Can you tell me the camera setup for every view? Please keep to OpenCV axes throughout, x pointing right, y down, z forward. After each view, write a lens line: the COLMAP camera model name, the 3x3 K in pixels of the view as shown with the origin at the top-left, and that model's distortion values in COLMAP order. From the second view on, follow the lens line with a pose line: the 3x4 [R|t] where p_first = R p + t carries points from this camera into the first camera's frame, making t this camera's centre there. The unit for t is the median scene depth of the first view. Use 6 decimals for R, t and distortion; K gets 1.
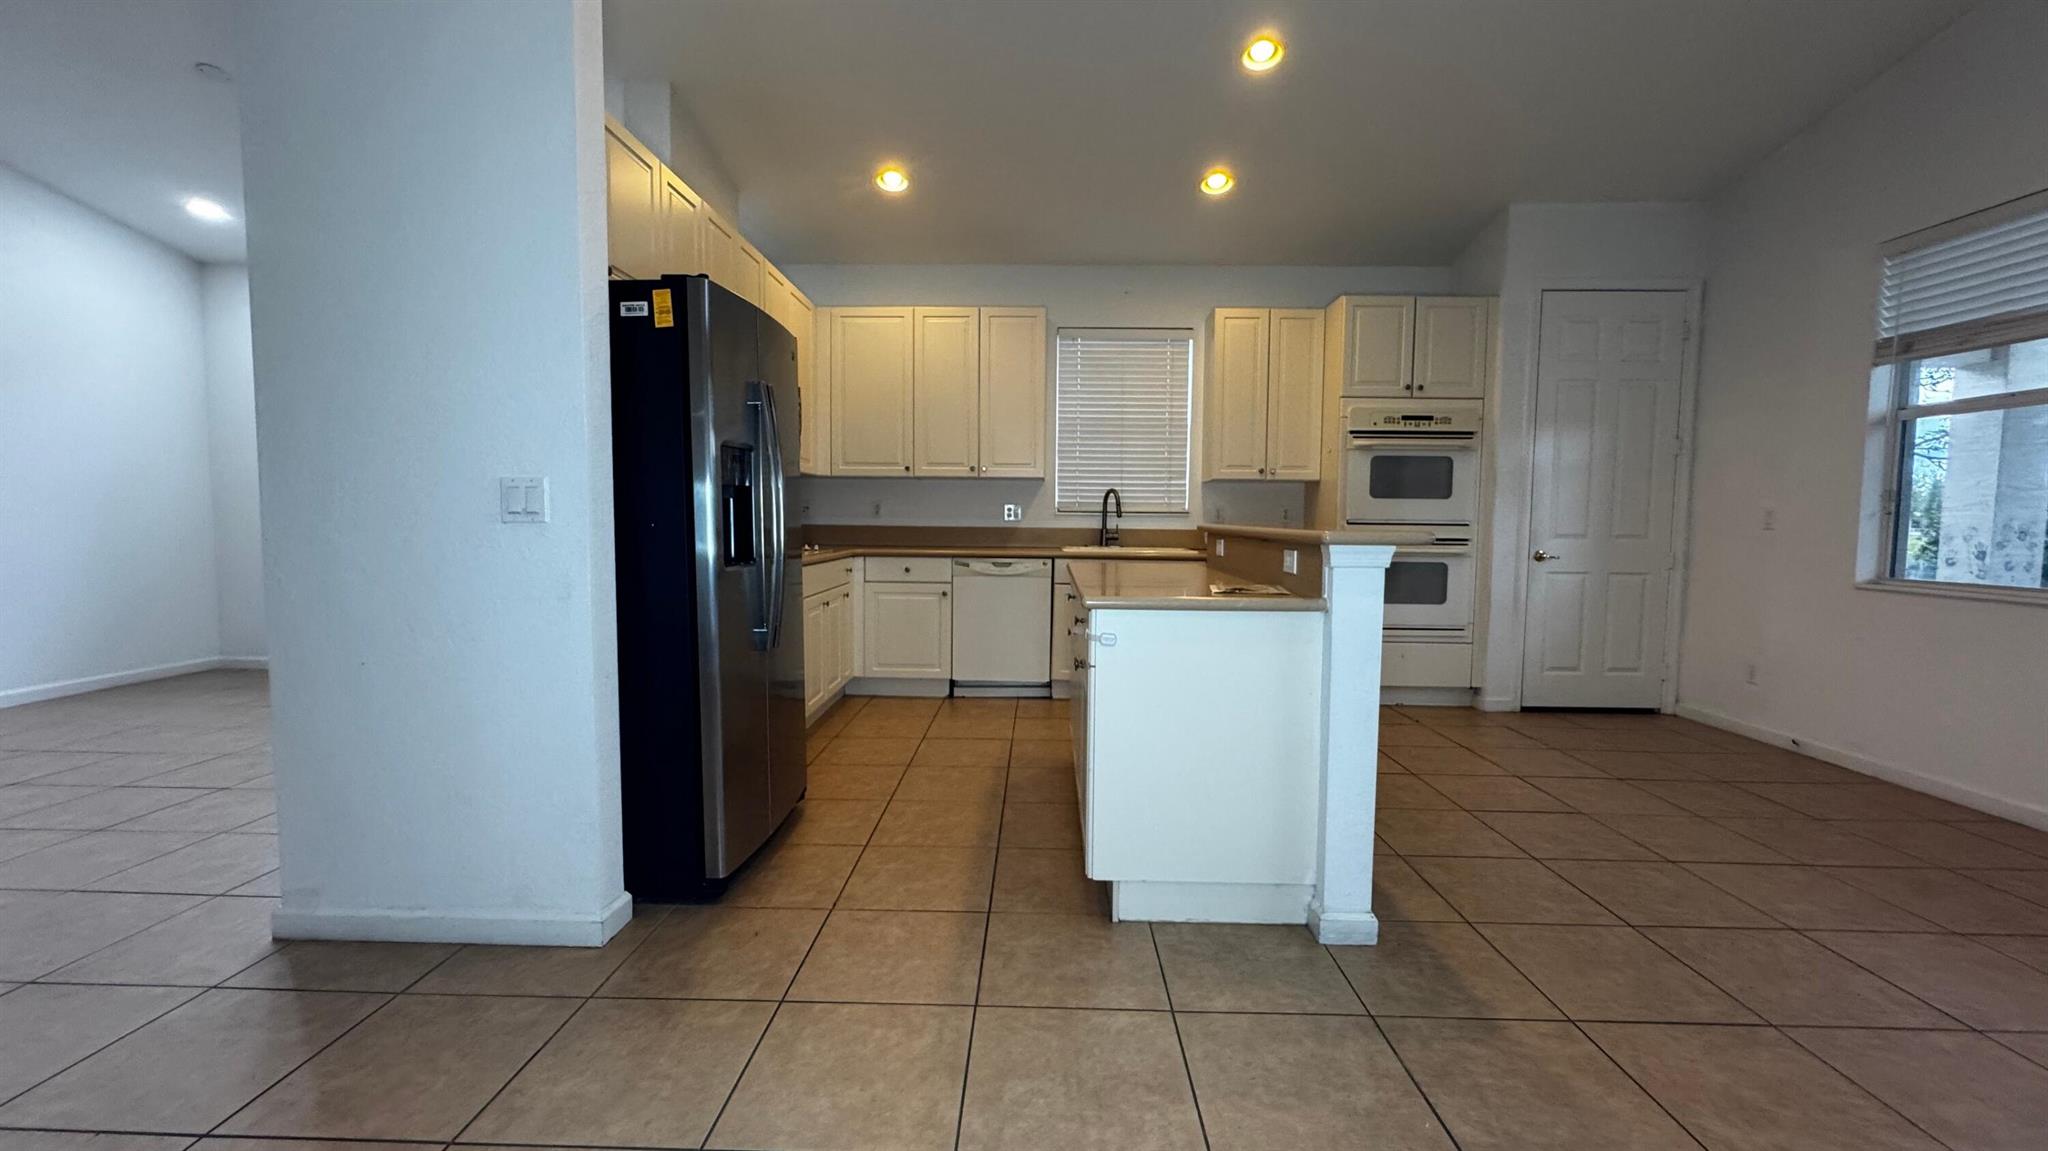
lens RADIAL K [[820.9, 0, 1018.2], [0, 820.9, 574.5], [0, 0, 1]] dist [-0.003028, 0.000431]
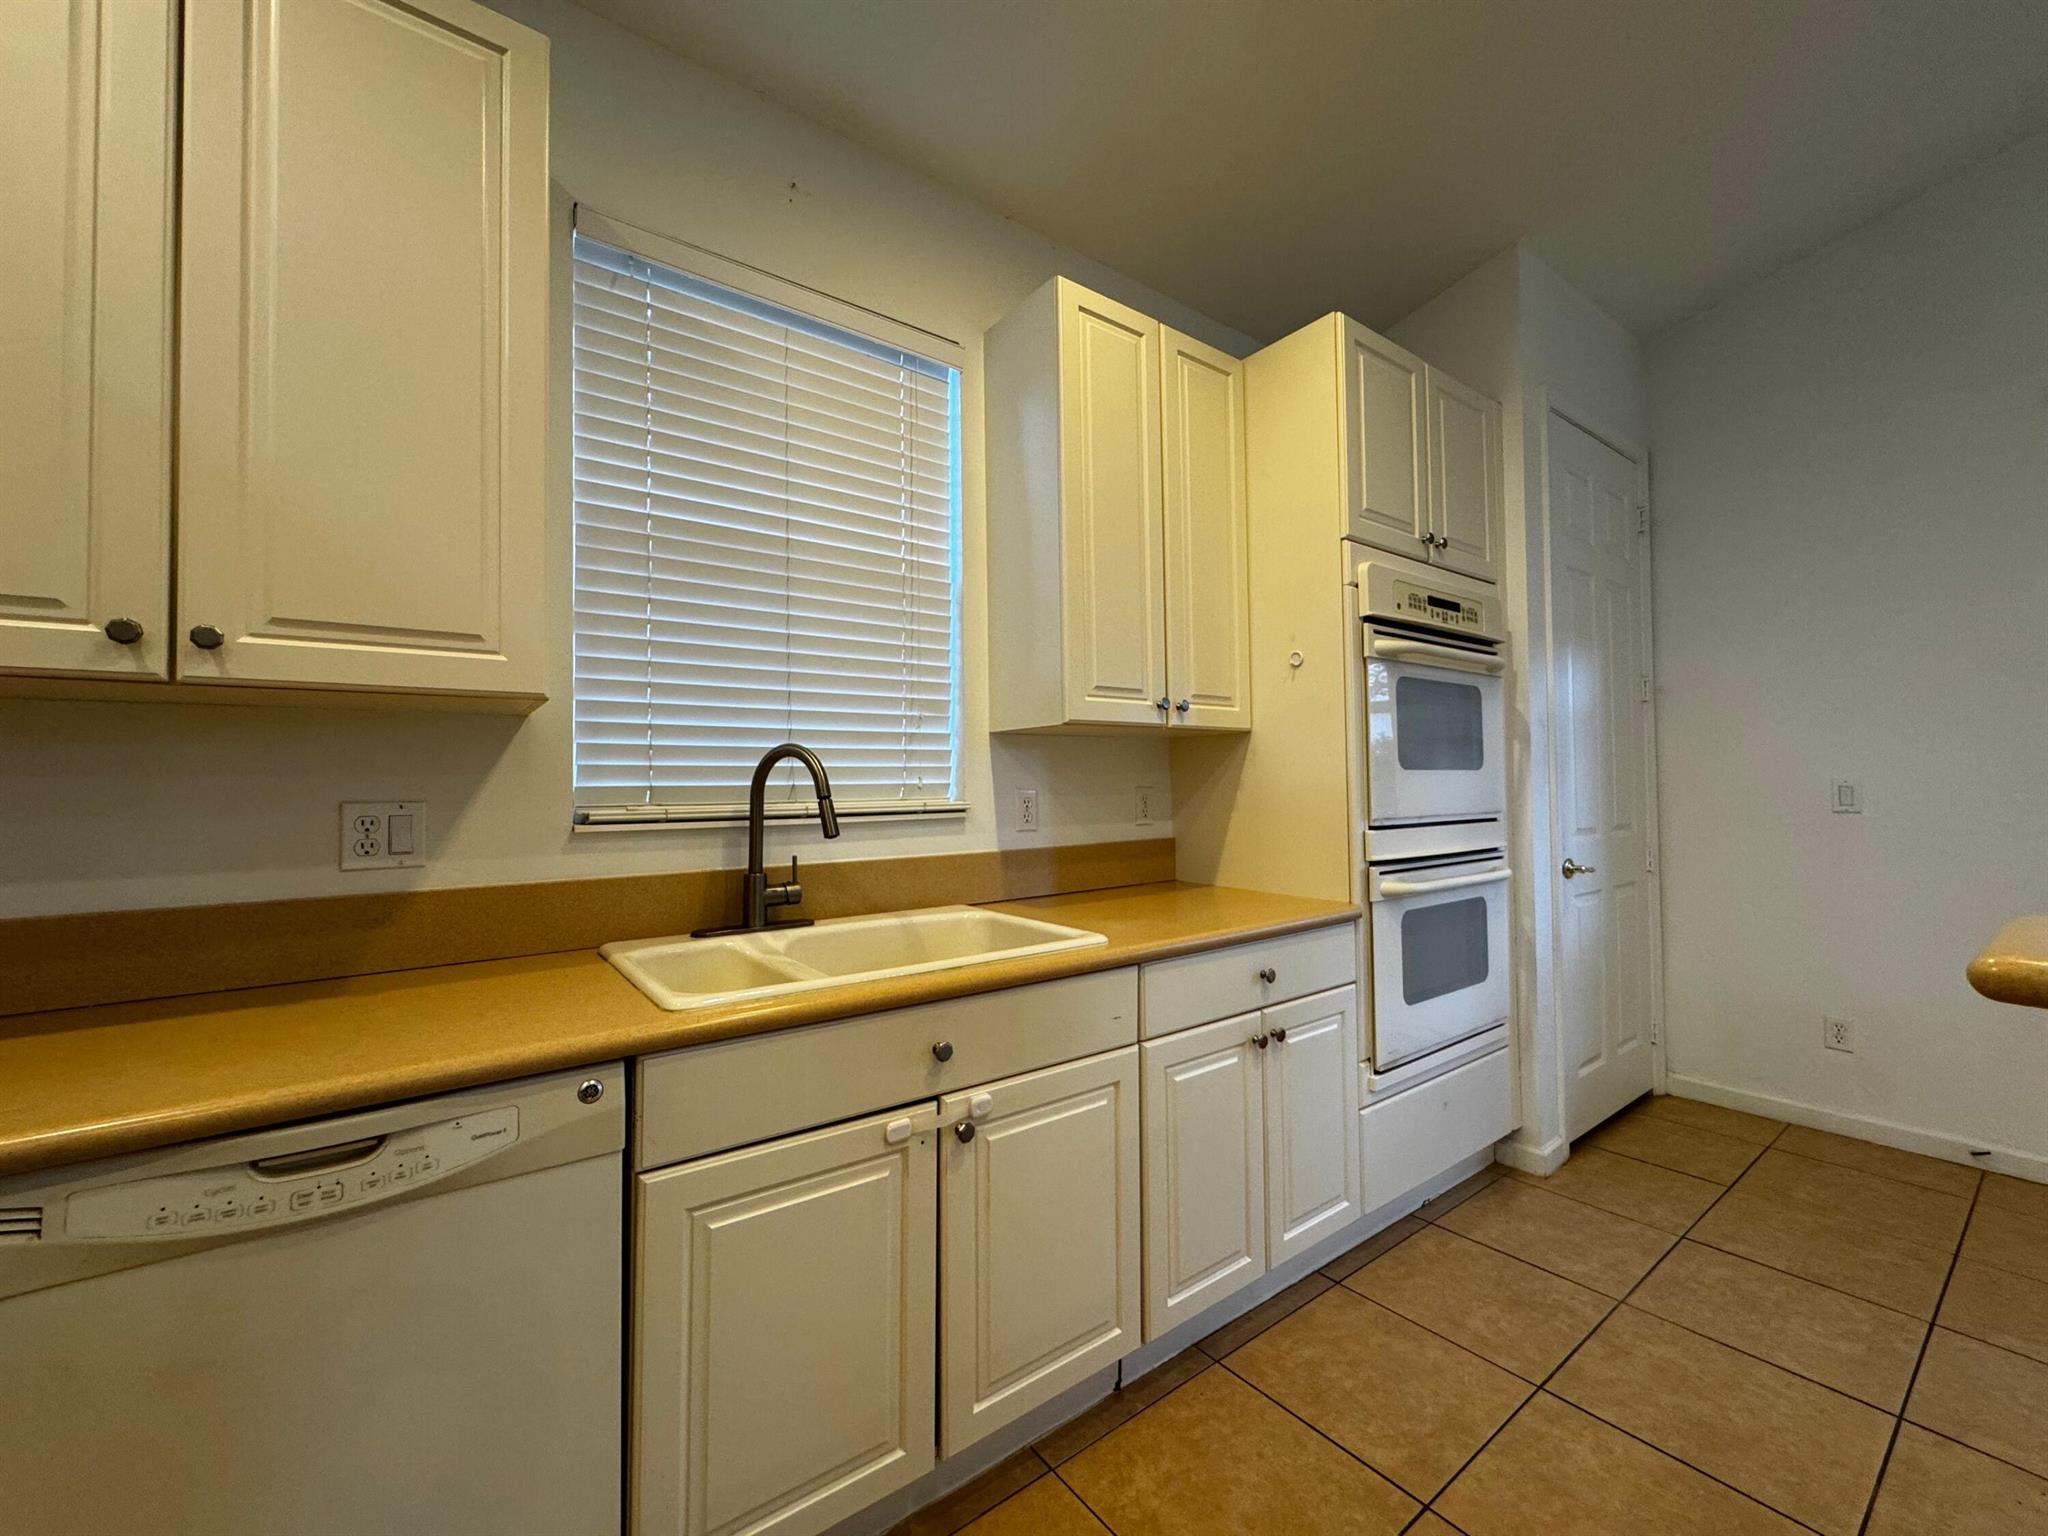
lens RADIAL K [[825.2, 0, 1020.3], [0, 825.2, 764.8], [0, 0, 1]] dist [-0.000460, 0.000333]
pose [[0.785272, -0.005371, 0.619128, -0.011455], [0.061838, 0.995643, -0.069794, -0.076681], [-0.616056, 0.093093, 0.782182, 0.772510]]
